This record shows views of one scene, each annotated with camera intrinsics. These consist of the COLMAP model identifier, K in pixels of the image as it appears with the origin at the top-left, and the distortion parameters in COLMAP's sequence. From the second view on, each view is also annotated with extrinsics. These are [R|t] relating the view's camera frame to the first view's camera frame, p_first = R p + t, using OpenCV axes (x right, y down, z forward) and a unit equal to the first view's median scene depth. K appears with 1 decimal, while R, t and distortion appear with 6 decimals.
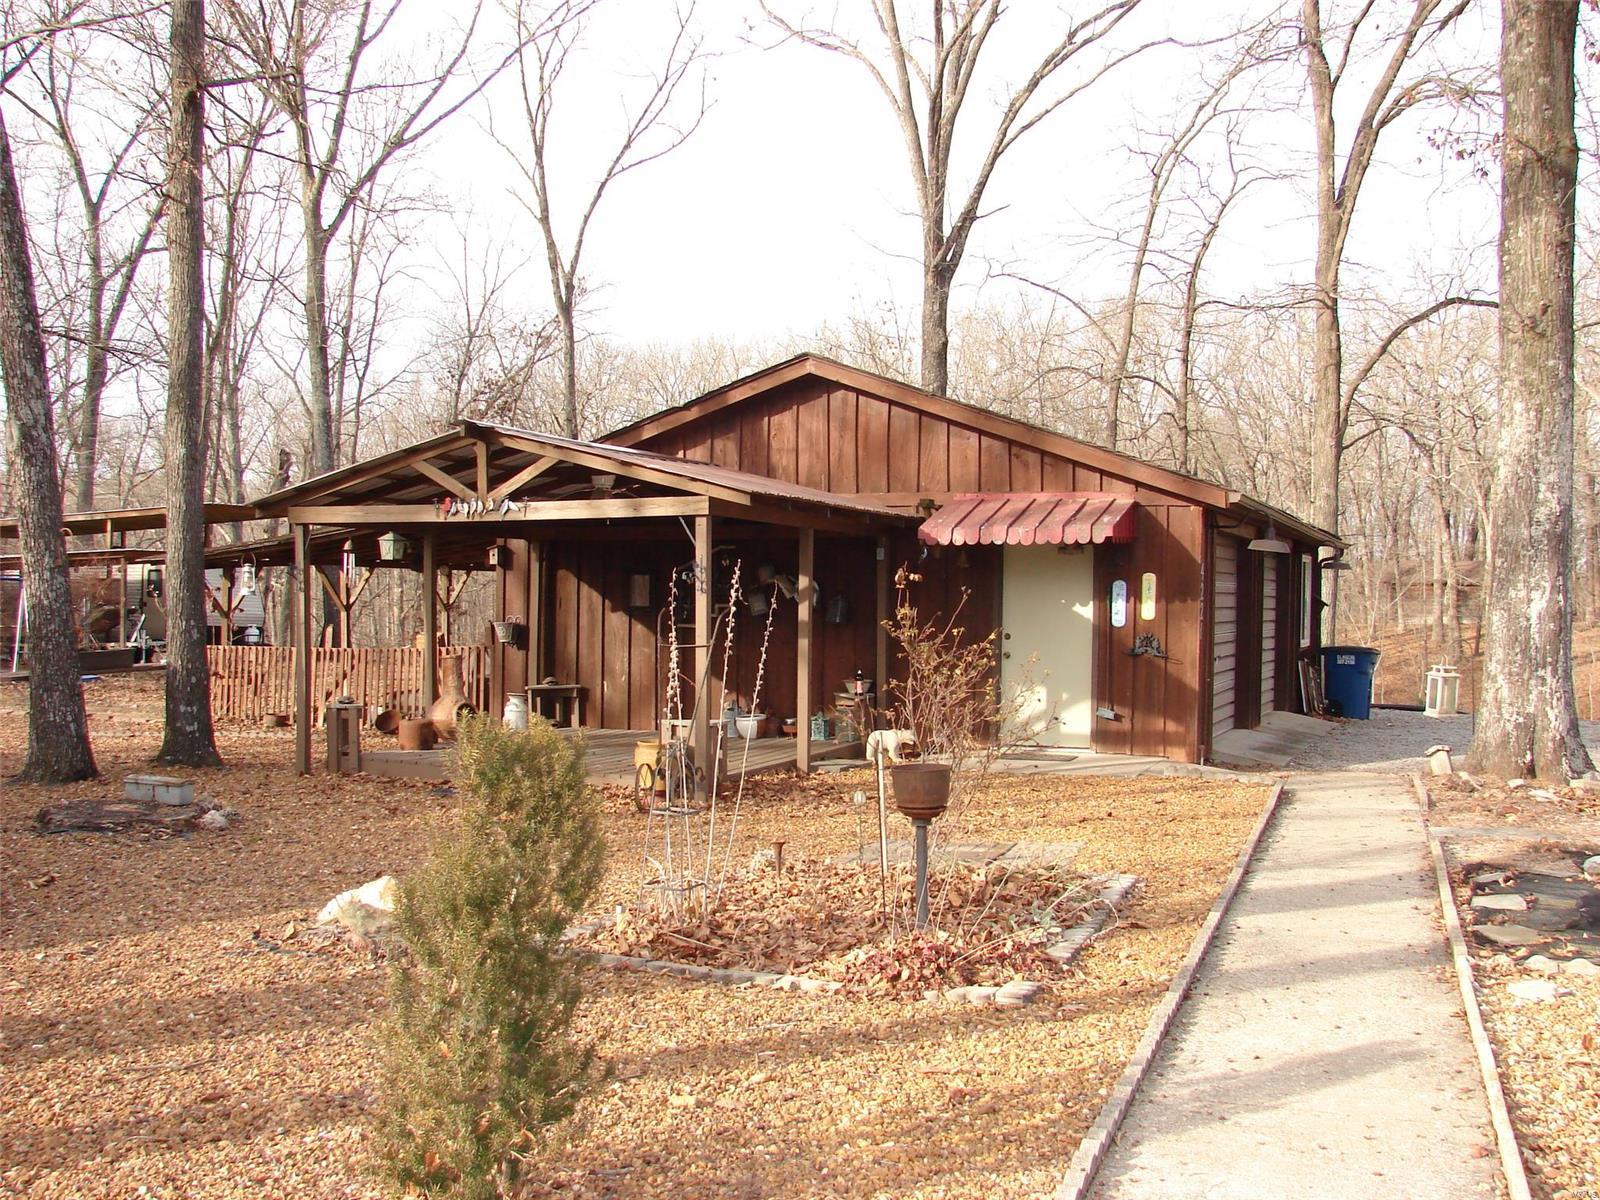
lens RADIAL K [[1724.9, 0, 790.7], [0, 1724.9, 598.0], [0, 0, 1]] dist [-0.207749, 0.215319]
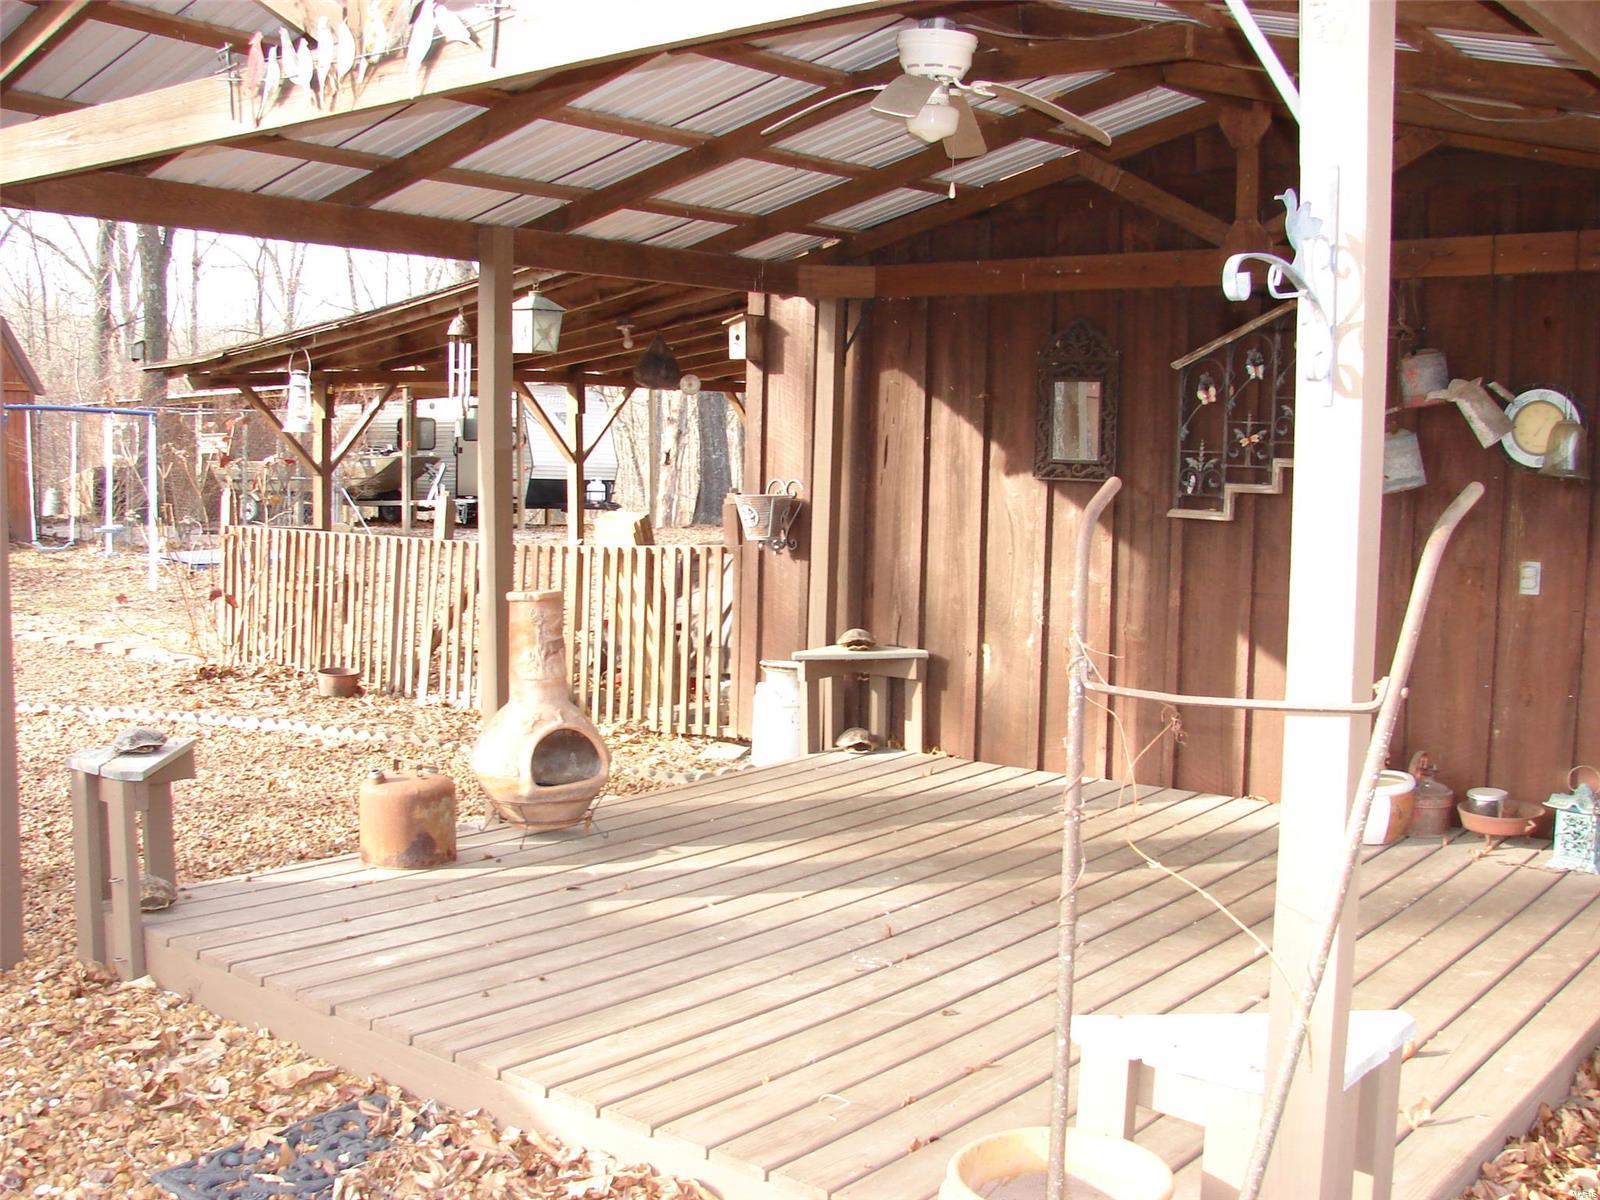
lens RADIAL K [[1724.9, 0, 790.7], [0, 1724.9, 598.0], [0, 0, 1]] dist [-0.207749, 0.215319]
pose [[0.960752, 0.031929, -0.275564, -0.040492], [-0.007847, 0.996085, 0.088056, 0.002056], [0.277297, -0.082438, 0.957241, 0.596091]]
